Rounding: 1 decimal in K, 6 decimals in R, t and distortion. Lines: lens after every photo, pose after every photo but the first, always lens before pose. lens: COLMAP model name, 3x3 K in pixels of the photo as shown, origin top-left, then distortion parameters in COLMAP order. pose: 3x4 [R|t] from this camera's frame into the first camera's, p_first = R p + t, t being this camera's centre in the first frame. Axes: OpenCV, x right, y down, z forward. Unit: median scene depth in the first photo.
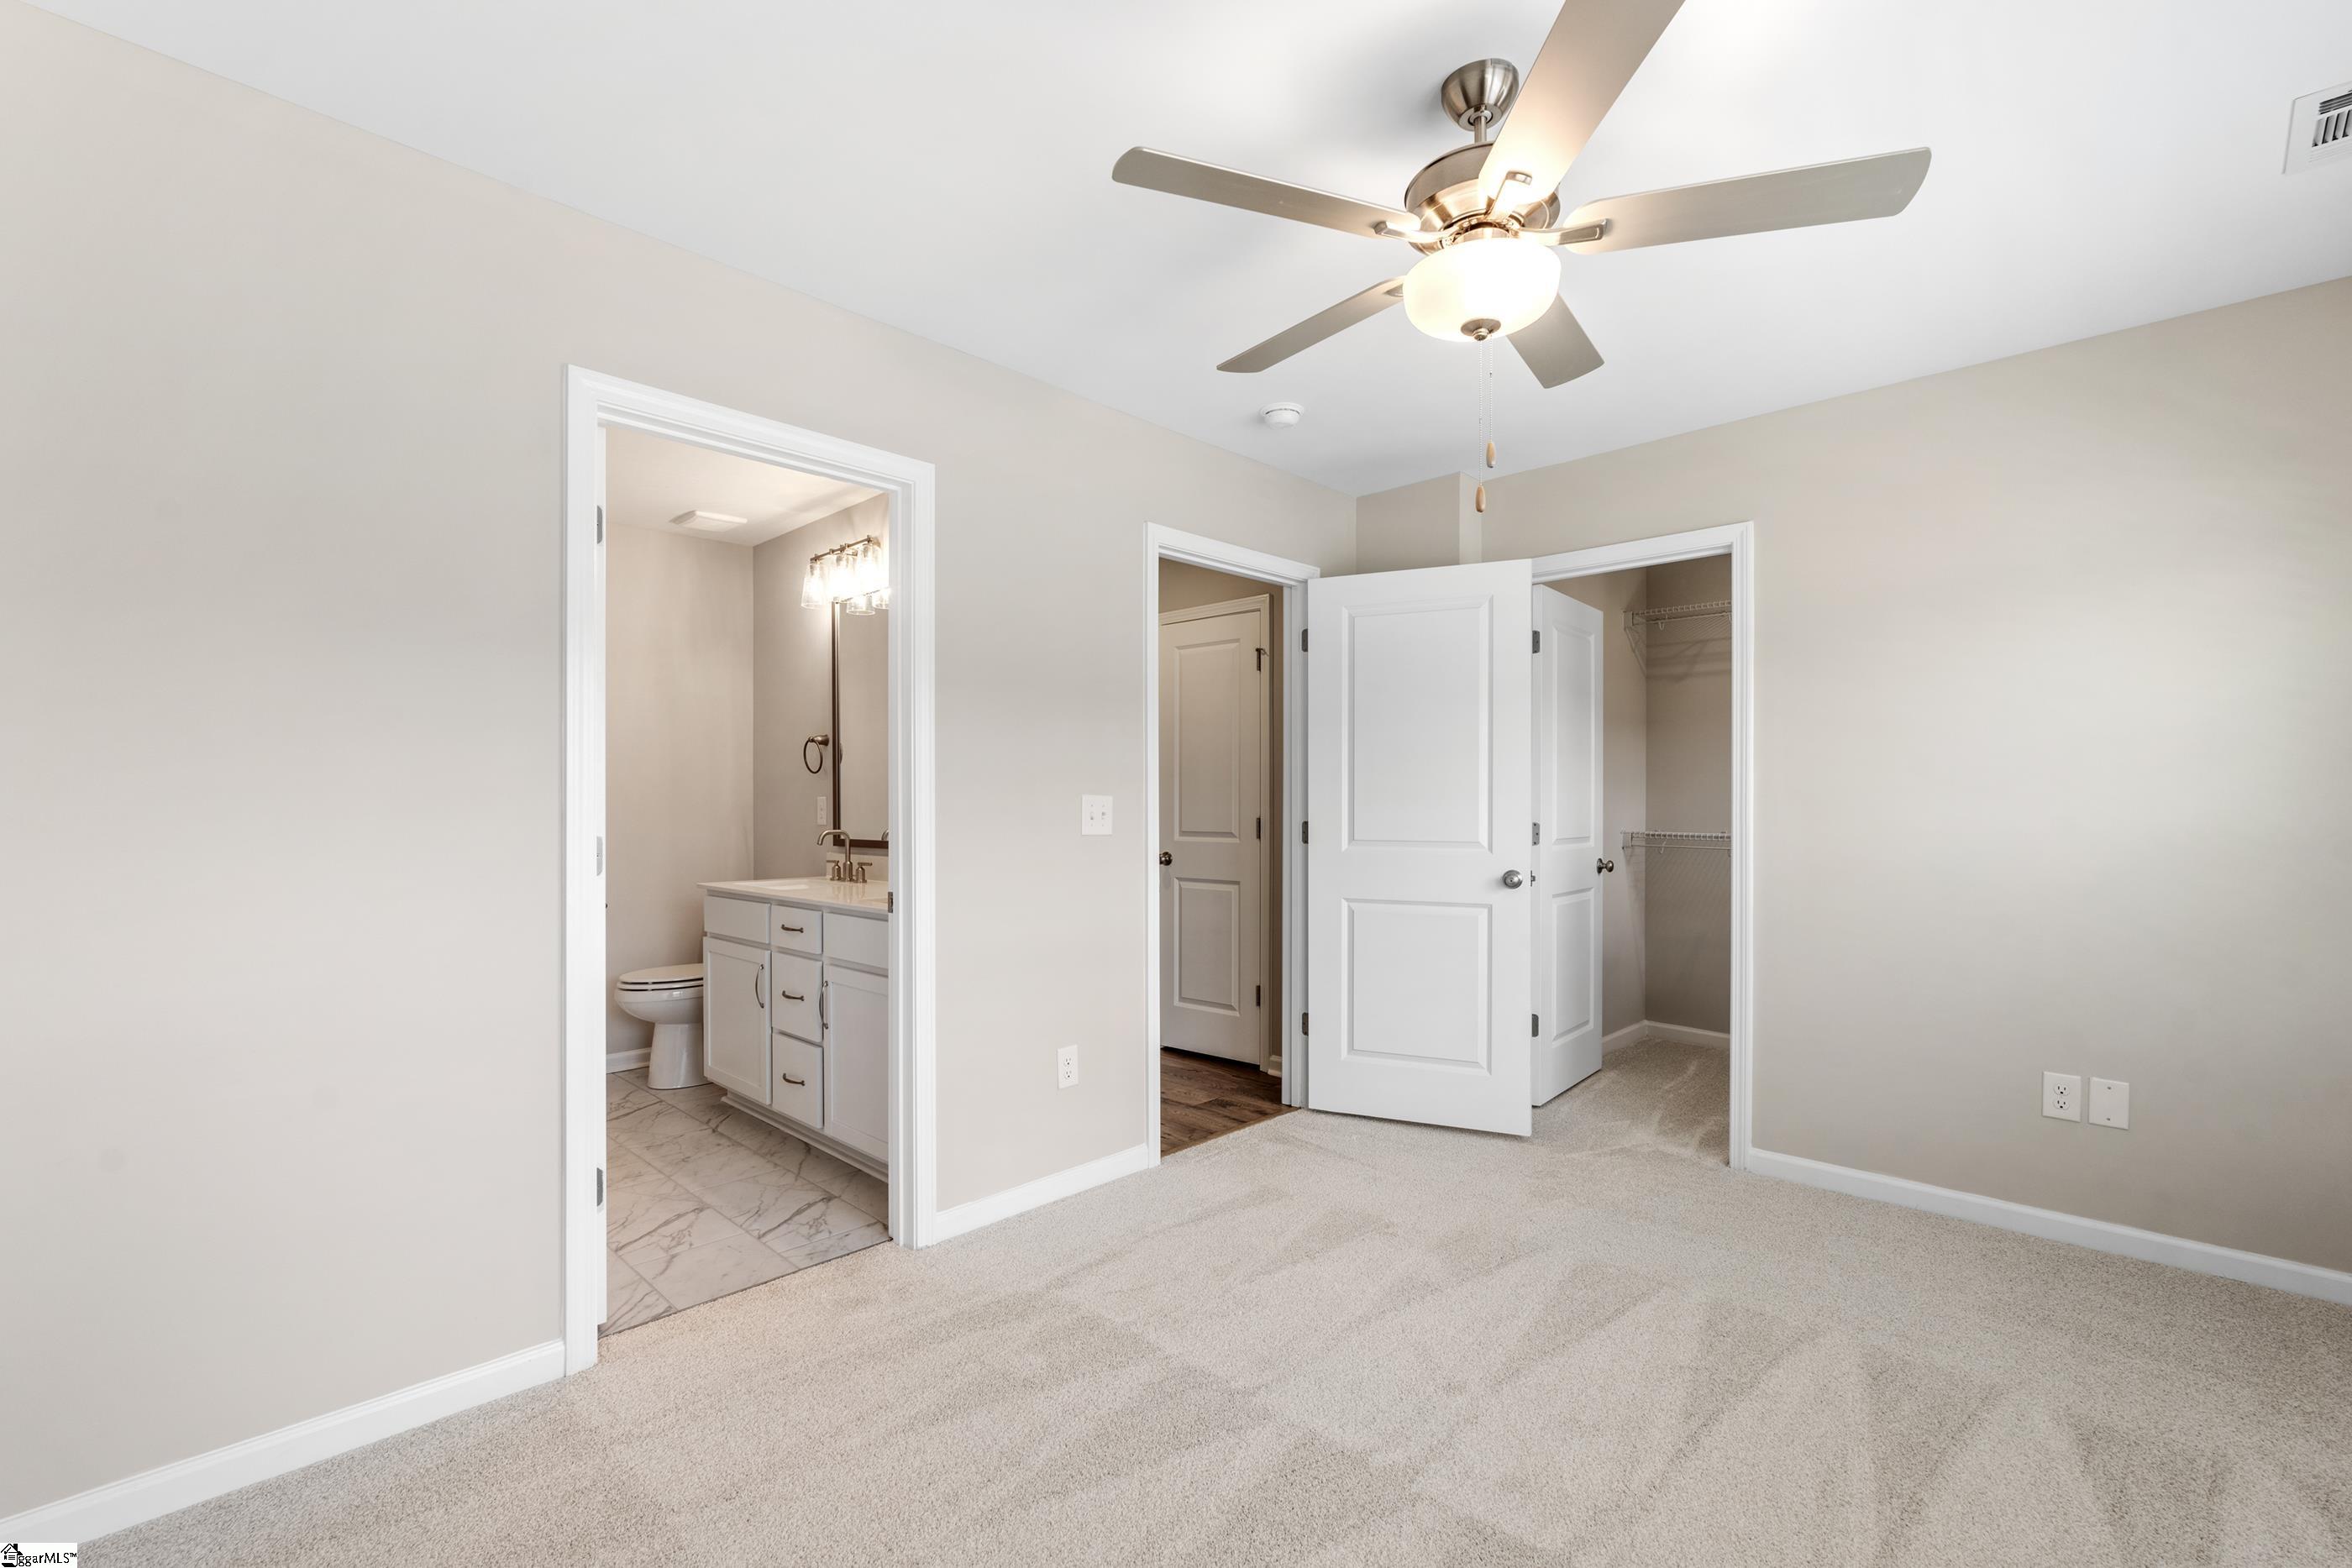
lens RADIAL K [[1027.9, 0, 1164.9], [0, 1027.9, 811.4], [0, 0, 1]] dist [-0.001580, -0.000040]
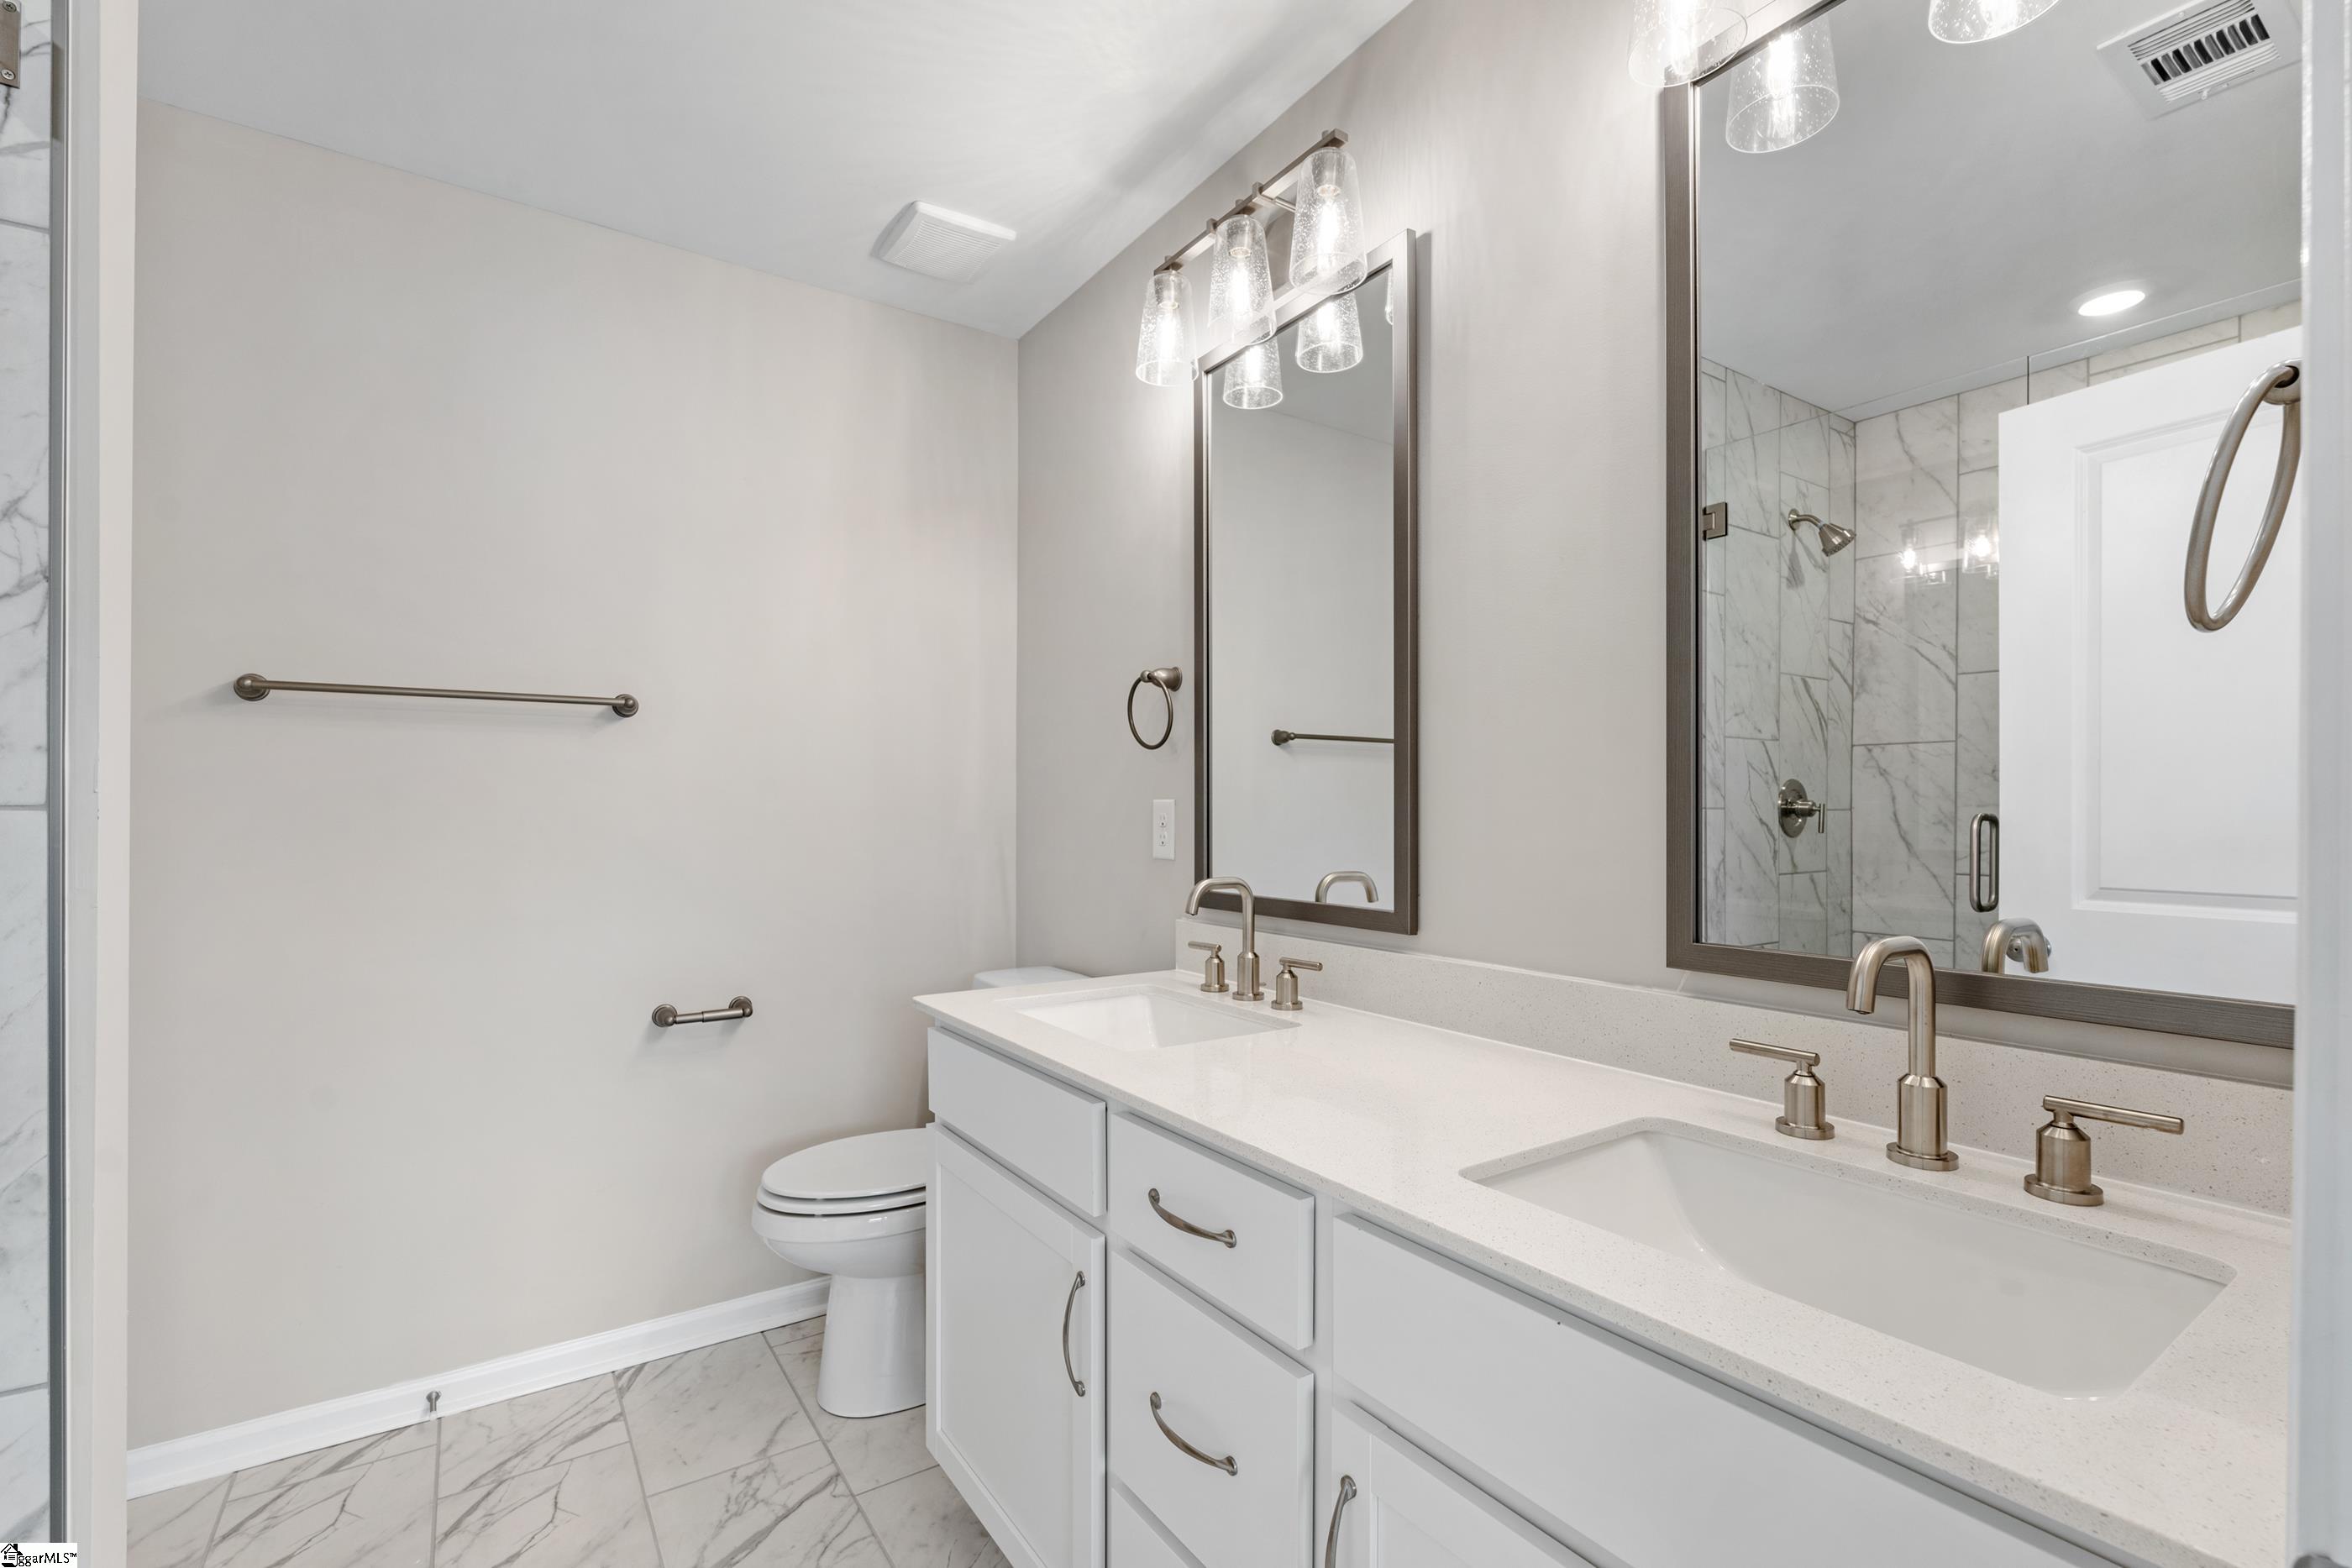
lens RADIAL K [[1027.9, 0, 1164.9], [0, 1027.9, 811.4], [0, 0, 1]] dist [-0.001580, -0.000040]
pose [[0.980189, 0.001024, -0.198062, -0.246558], [-0.002748, 0.999961, -0.008431, -0.005234], [0.198045, 0.008808, 0.980153, 0.552333]]
